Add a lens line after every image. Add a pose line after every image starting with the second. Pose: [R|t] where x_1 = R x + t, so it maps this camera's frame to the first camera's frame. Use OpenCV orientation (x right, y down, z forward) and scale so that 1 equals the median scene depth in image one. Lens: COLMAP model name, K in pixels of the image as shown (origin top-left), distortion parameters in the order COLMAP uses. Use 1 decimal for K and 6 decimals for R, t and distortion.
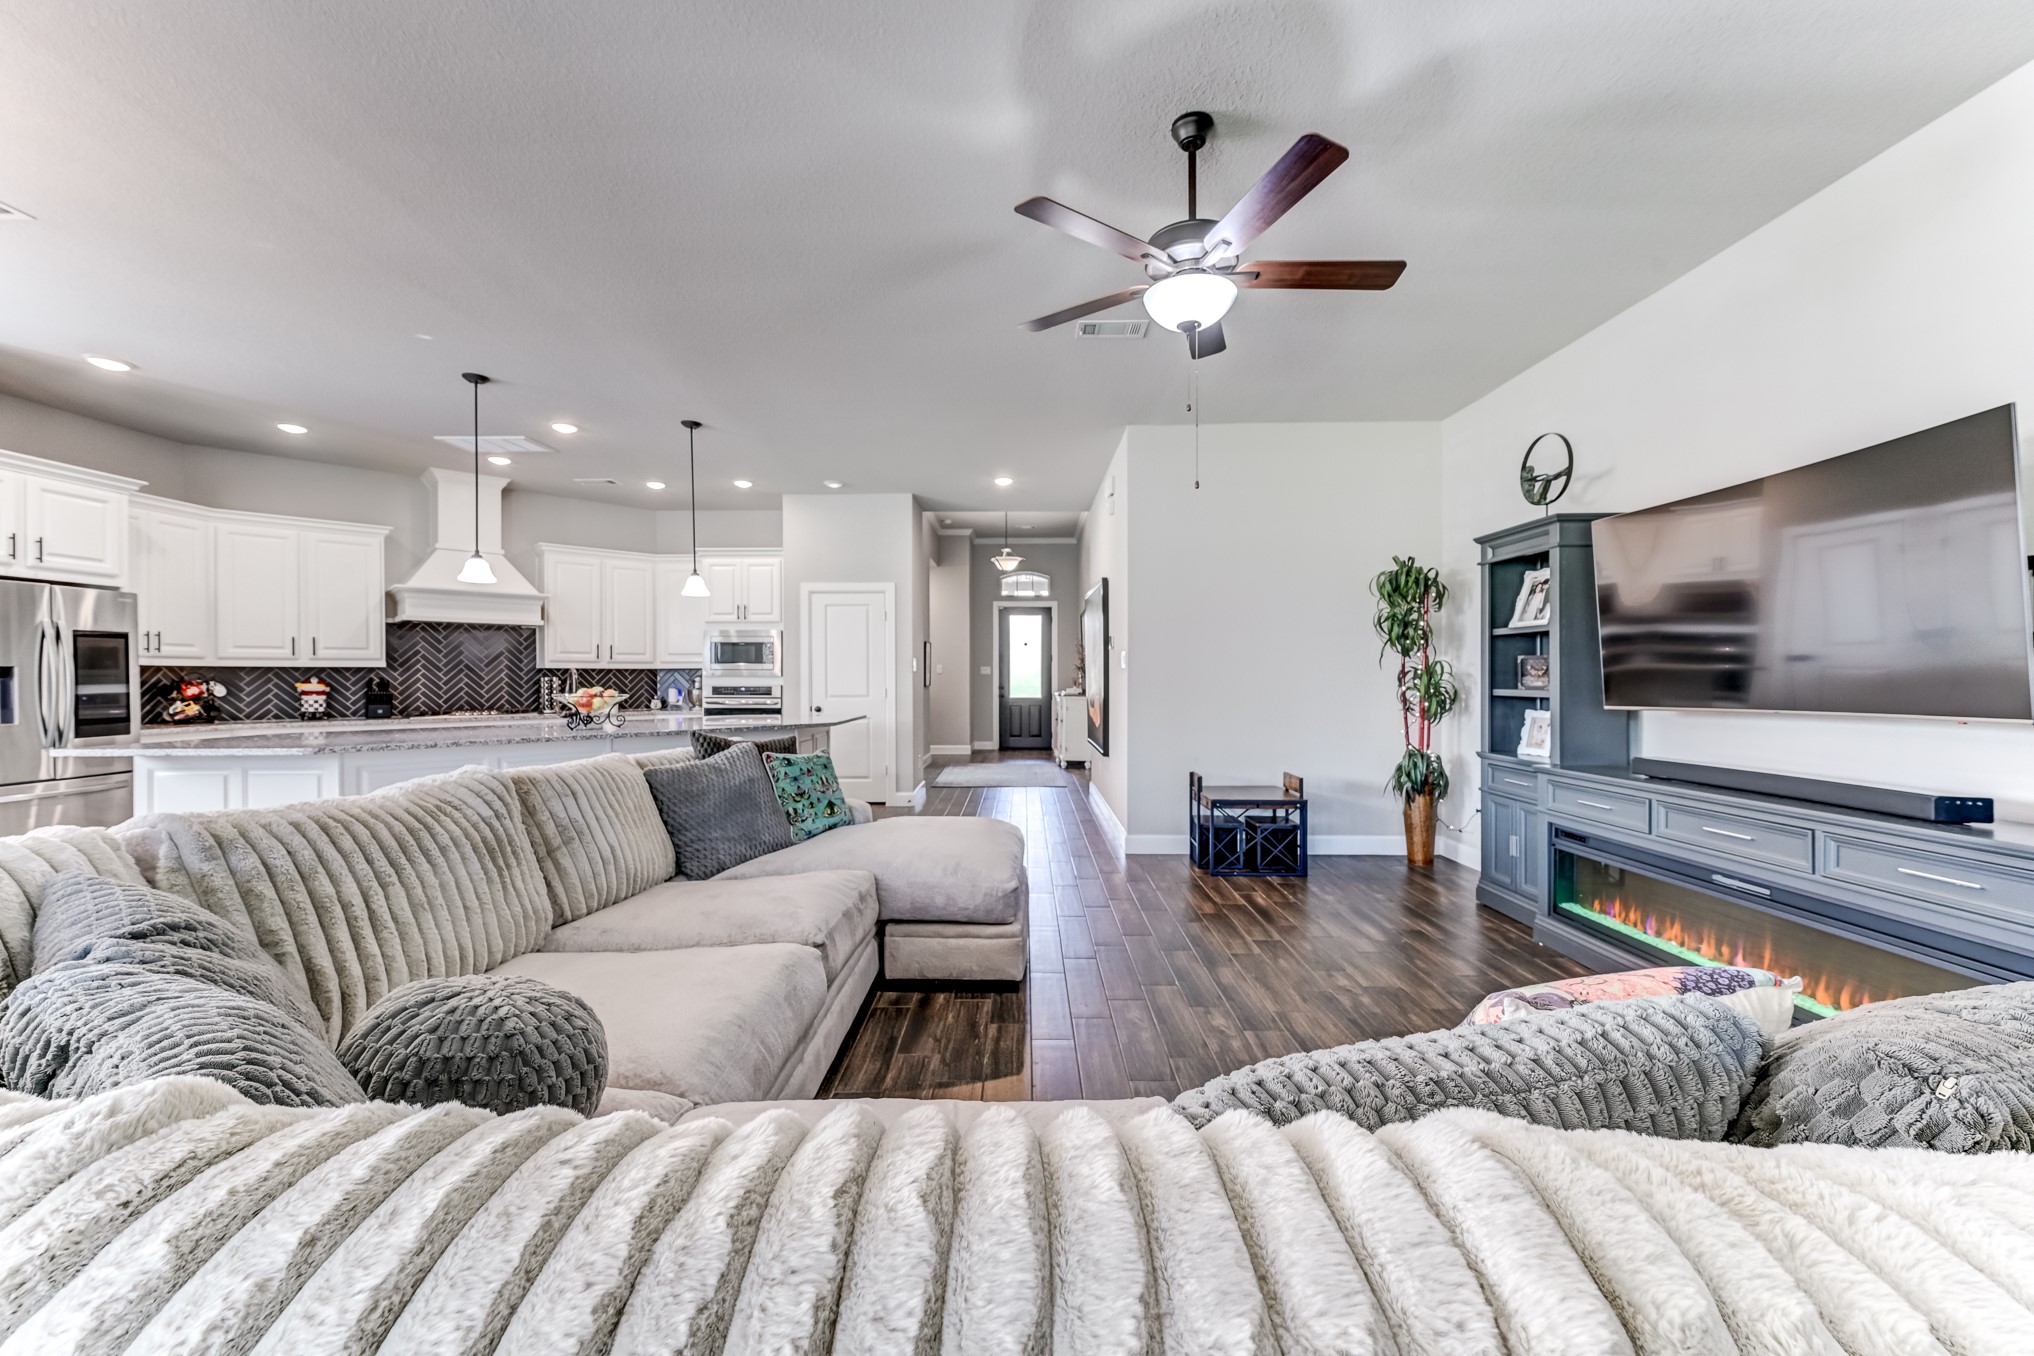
lens RADIAL K [[784.3, 0, 1017.0], [0, 784.3, 678.0], [0, 0, 1]] dist [0.005467, 0.000333]
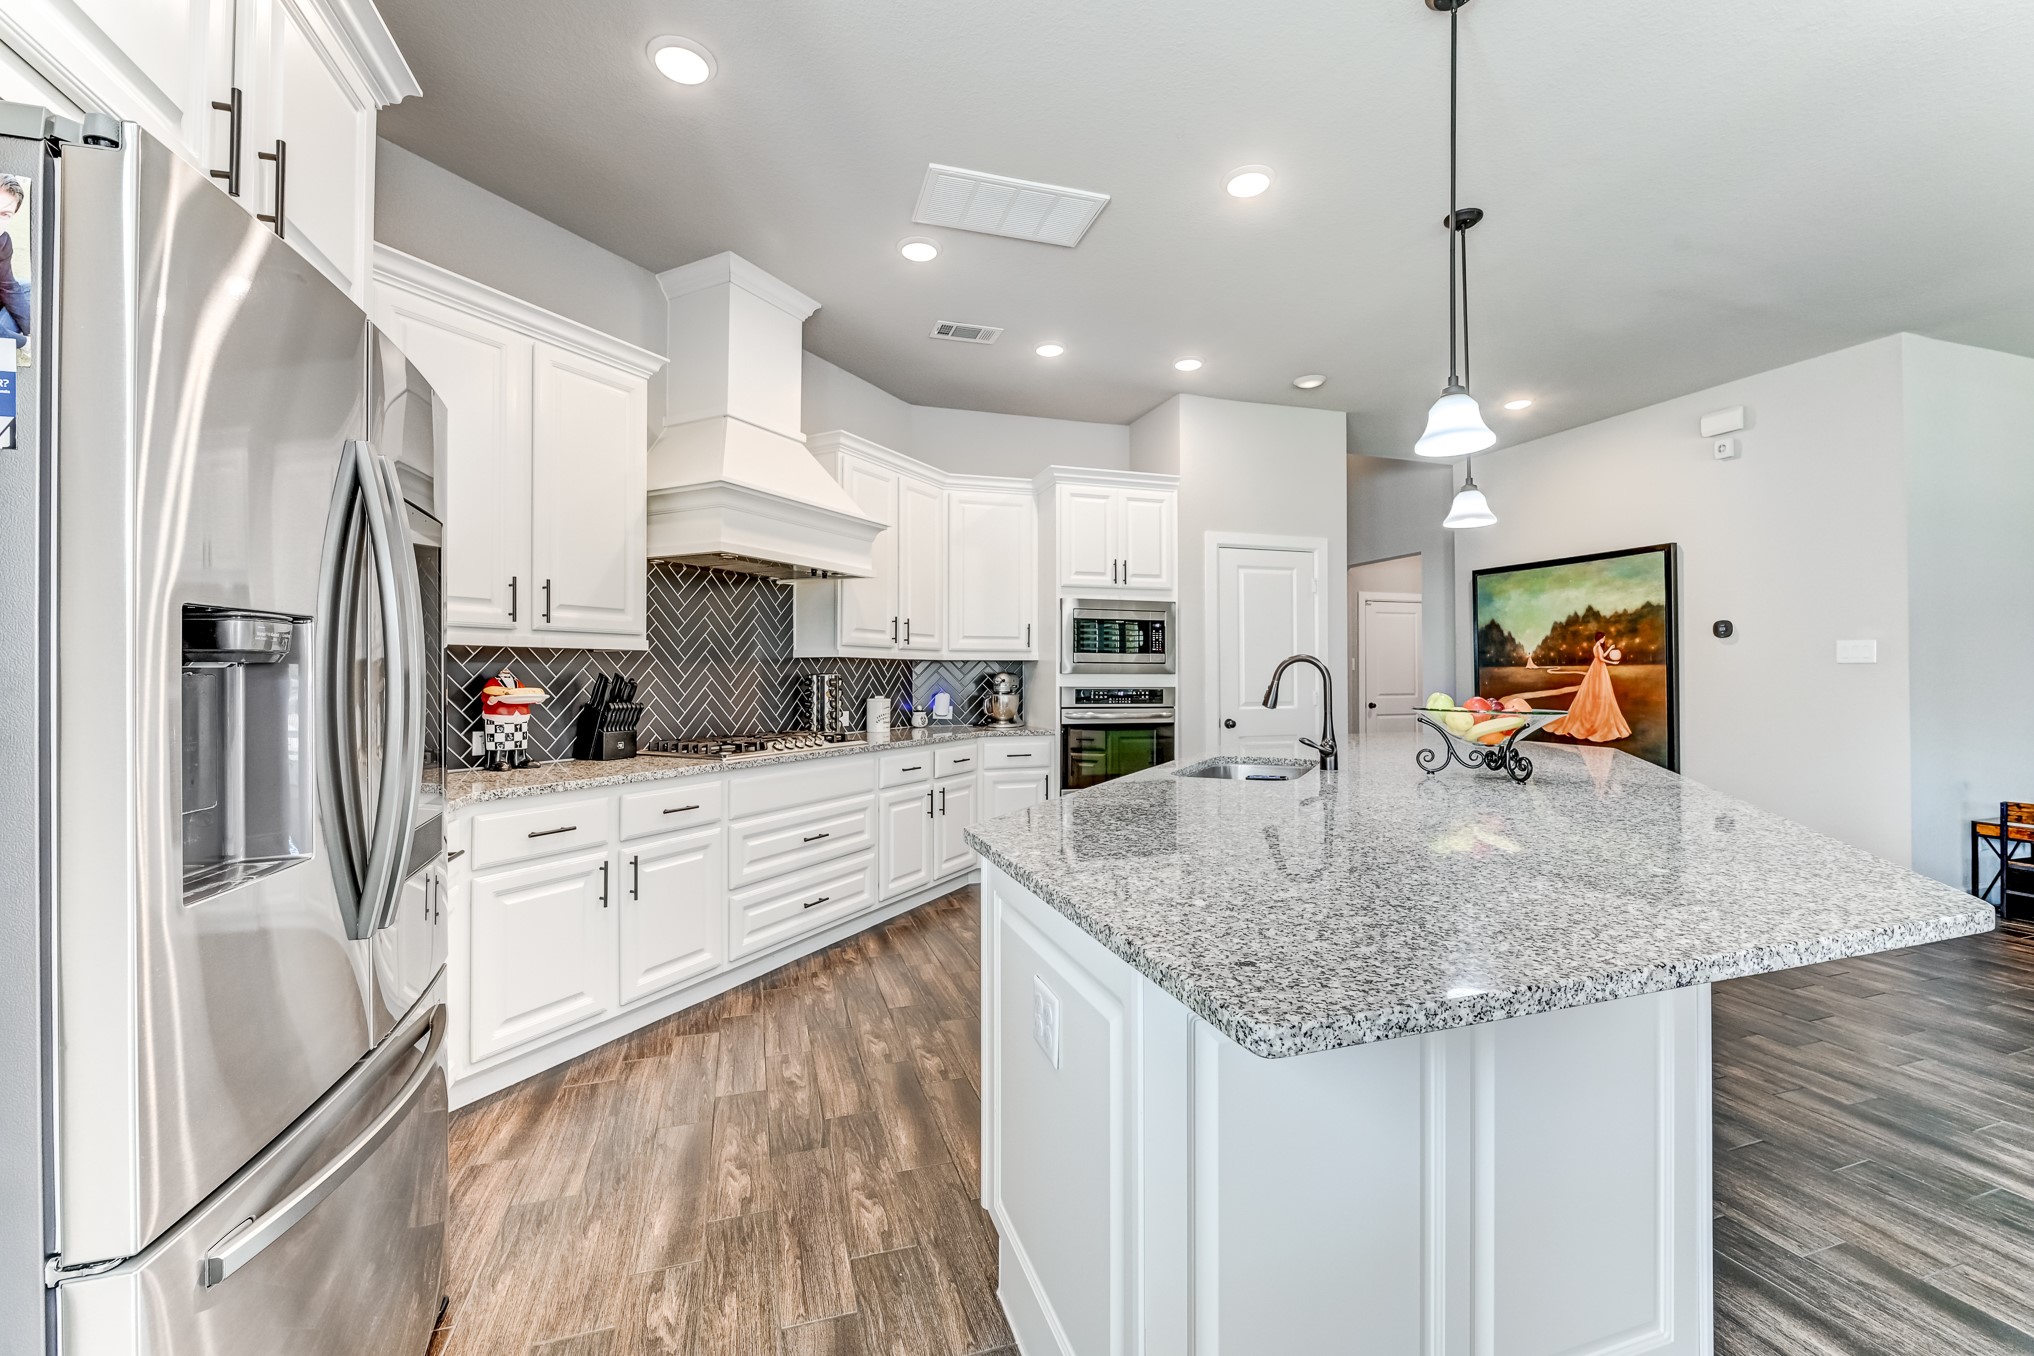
lens RADIAL K [[834.4, 0, 1017.4], [0, 834.4, 670.4], [0, 0, 1]] dist [-0.007565, 0.000044]
pose [[0.949279, 0.003560, 0.314415, -0.826644], [-0.001055, 0.999966, -0.008135, 0.001484], [-0.314434, 0.007391, 0.949251, 0.501730]]
